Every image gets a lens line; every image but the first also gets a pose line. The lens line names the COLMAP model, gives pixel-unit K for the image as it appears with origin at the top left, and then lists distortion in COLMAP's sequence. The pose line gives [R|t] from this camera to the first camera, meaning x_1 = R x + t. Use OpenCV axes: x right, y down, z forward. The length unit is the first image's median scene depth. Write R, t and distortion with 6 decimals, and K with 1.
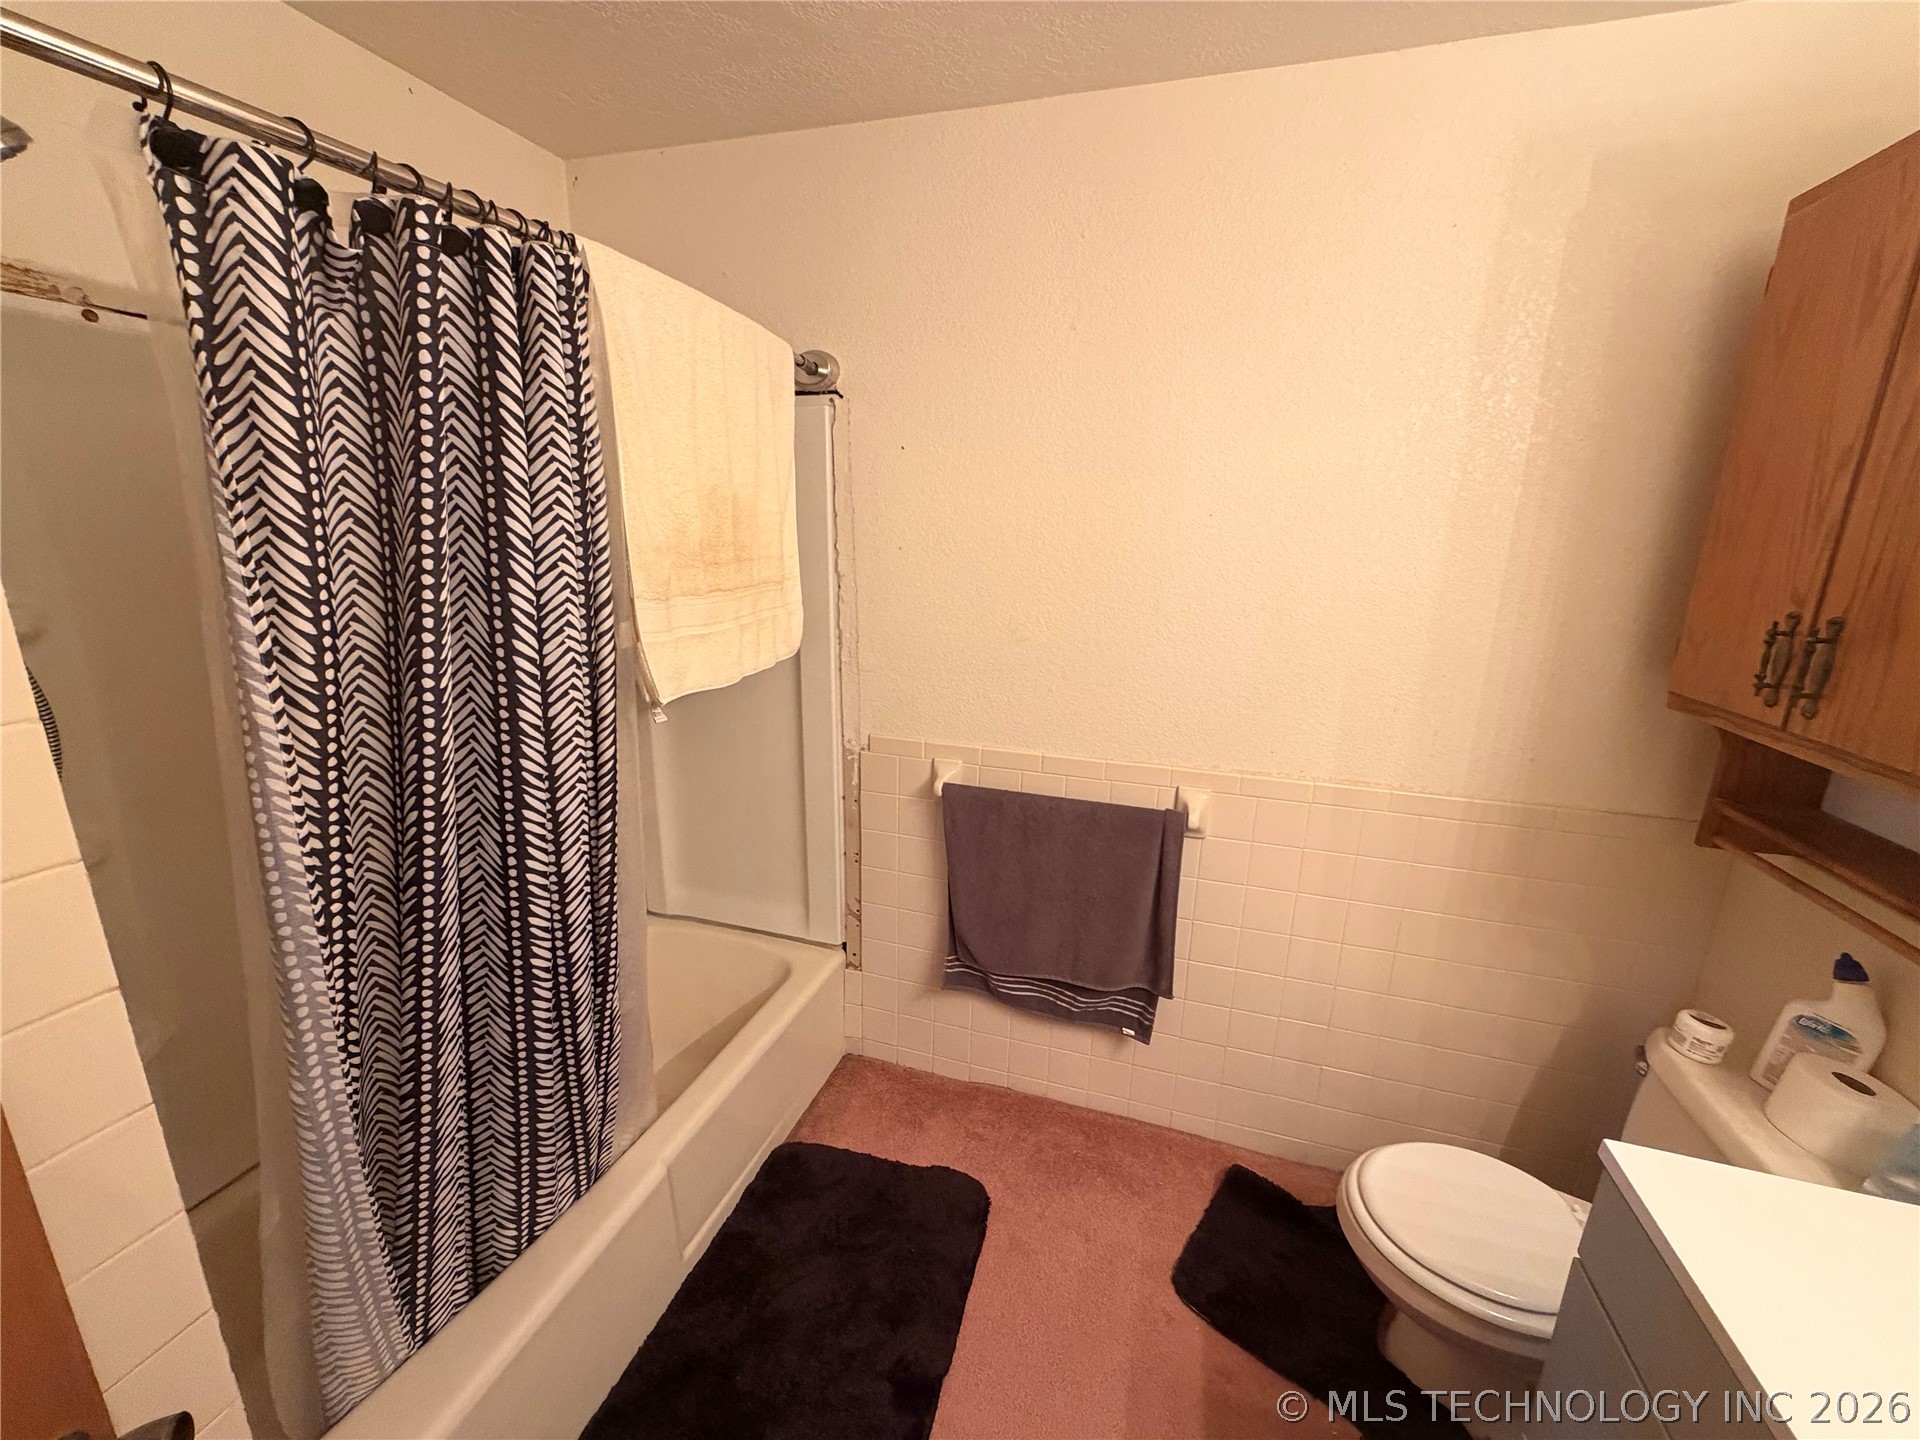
lens RADIAL K [[763.1, 0, 951.3], [0, 763.1, 720.0], [0, 0, 1]] dist [-0.001787, -0.000062]
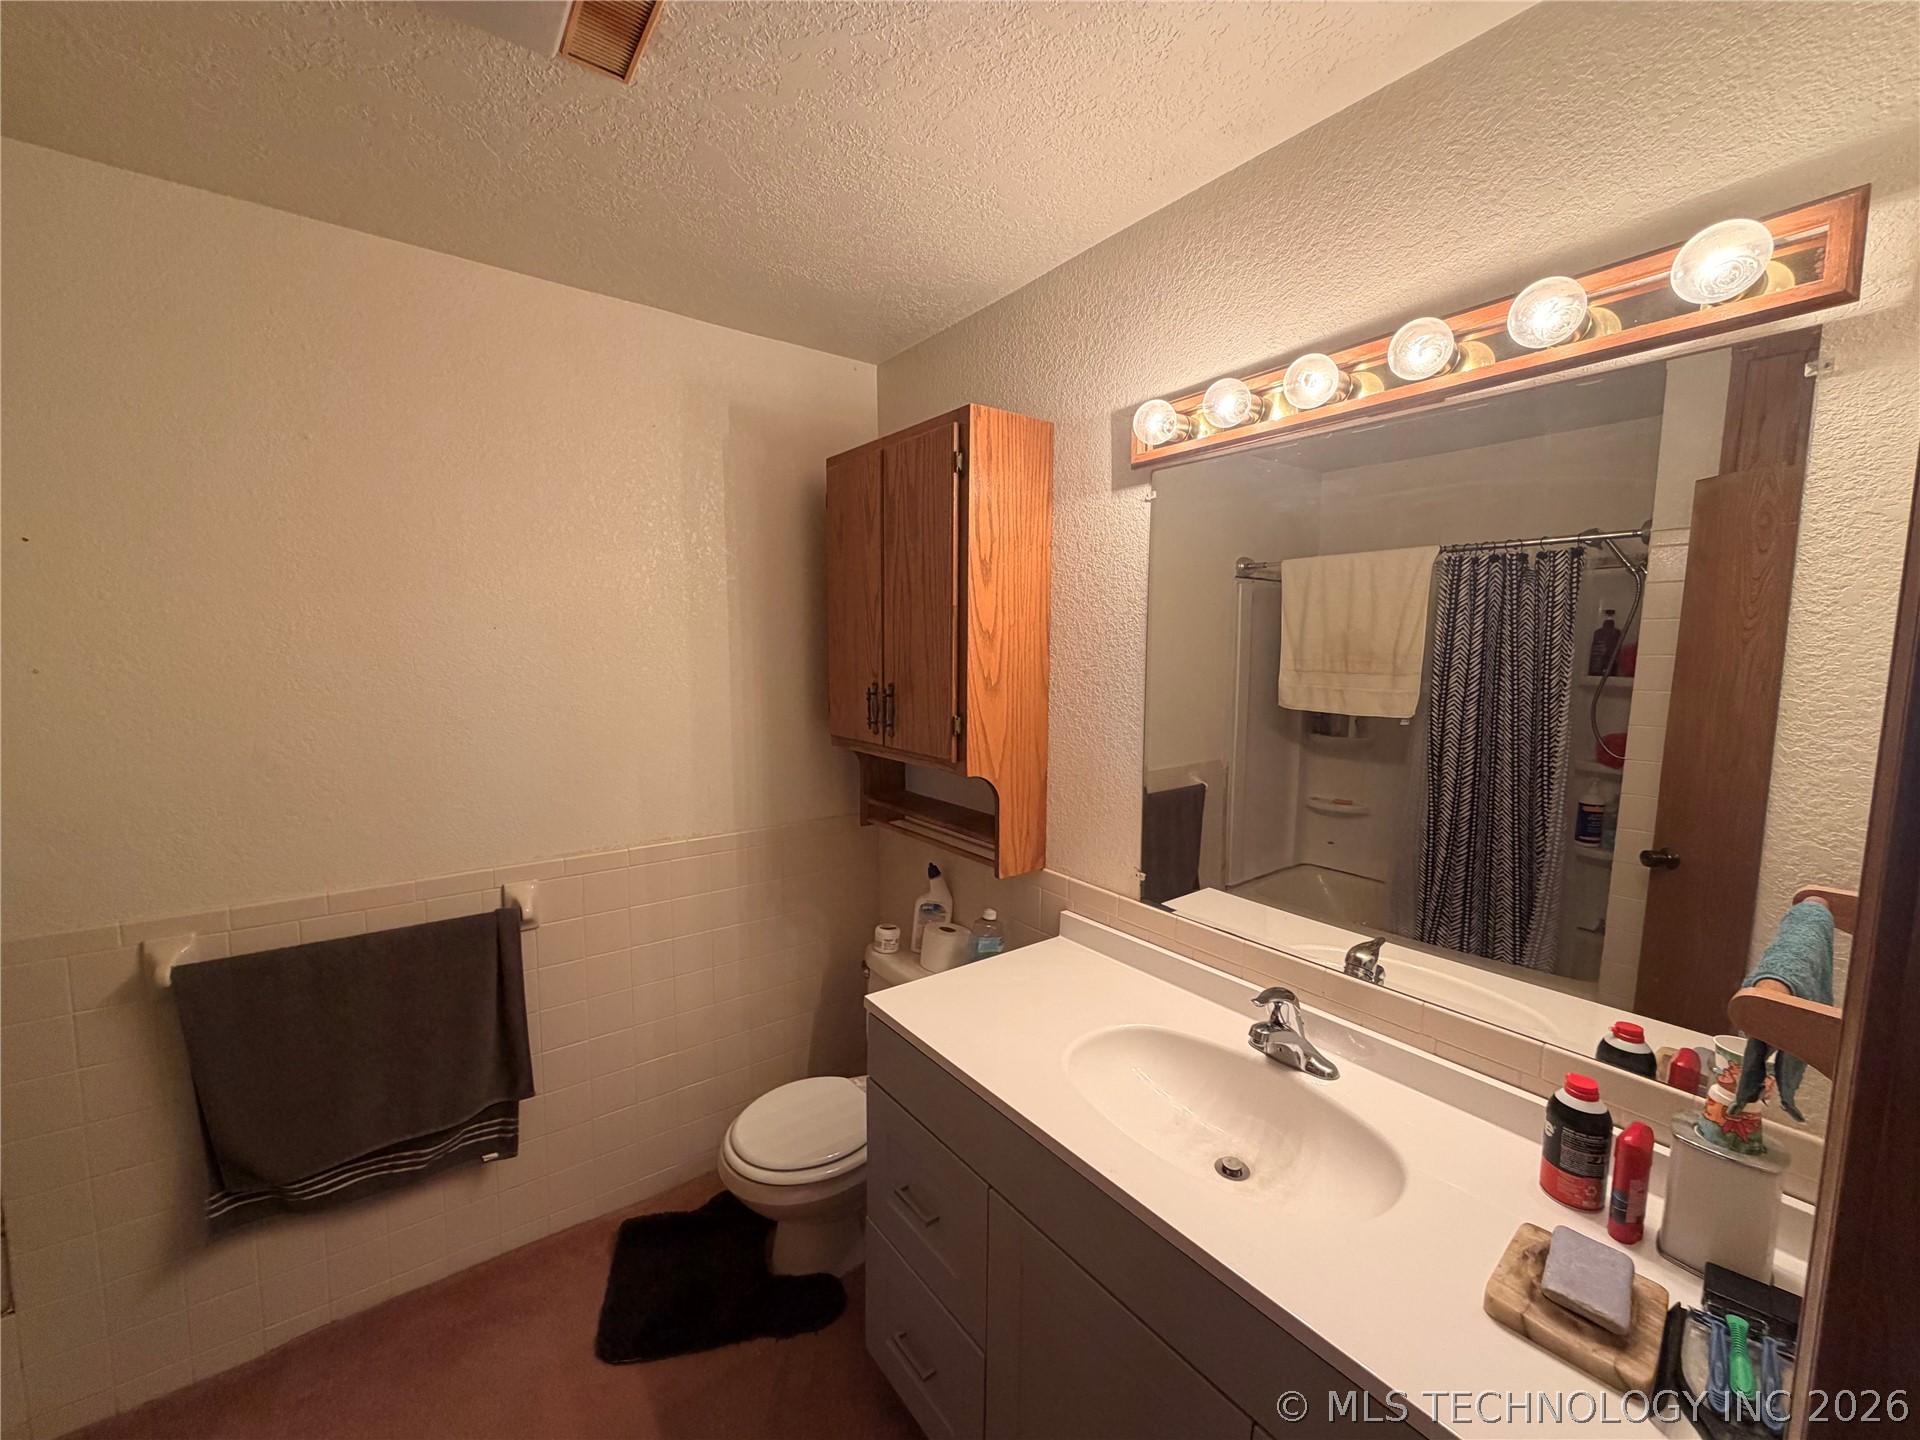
lens RADIAL K [[763.1, 0, 951.3], [0, 763.1, 720.0], [0, 0, 1]] dist [-0.001787, -0.000062]
pose [[0.582048, -0.094848, 0.807604, -0.195741], [0.205038, 0.978201, -0.032890, 0.033399], [-0.786880, 0.184733, 0.588807, -0.146738]]
